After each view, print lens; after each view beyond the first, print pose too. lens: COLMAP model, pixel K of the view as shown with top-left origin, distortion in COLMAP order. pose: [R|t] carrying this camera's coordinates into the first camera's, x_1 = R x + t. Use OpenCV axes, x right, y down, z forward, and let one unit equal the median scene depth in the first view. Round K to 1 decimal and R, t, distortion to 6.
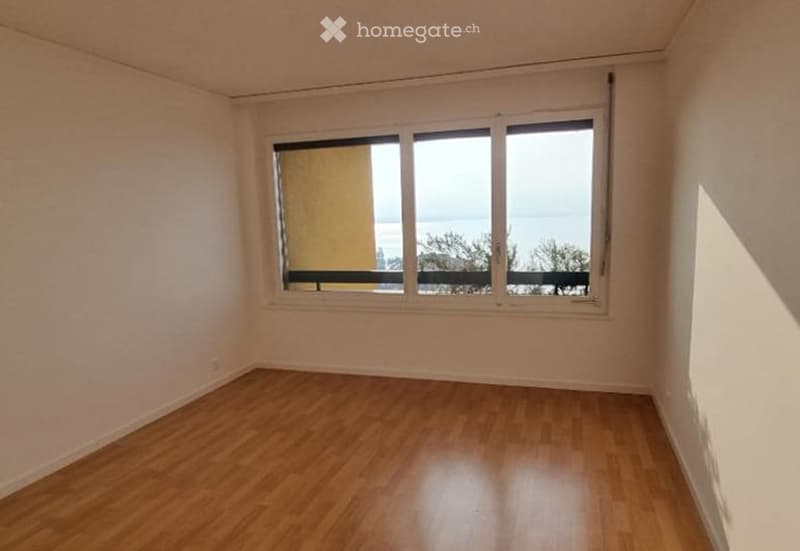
lens RADIAL K [[469.2, 0, 398.8], [0, 469.2, 272.6], [0, 0, 1]] dist [-0.021245, 0.001634]
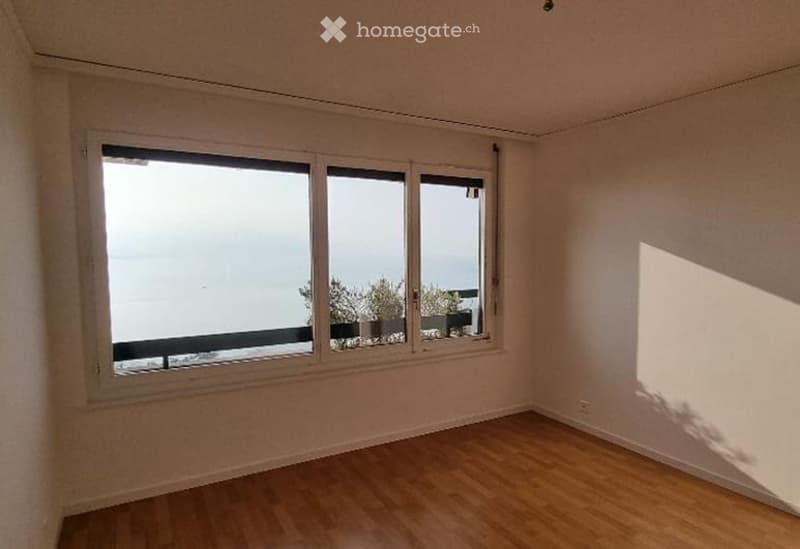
lens RADIAL K [[502.6, 0, 401.3], [0, 502.6, 278.8], [0, 0, 1]] dist [-0.002264, -0.000147]
pose [[0.669216, -0.015727, 0.742902, -0.619268], [0.070635, 0.996595, -0.042532, -0.044722], [-0.739703, 0.080938, 0.668048, 0.325165]]
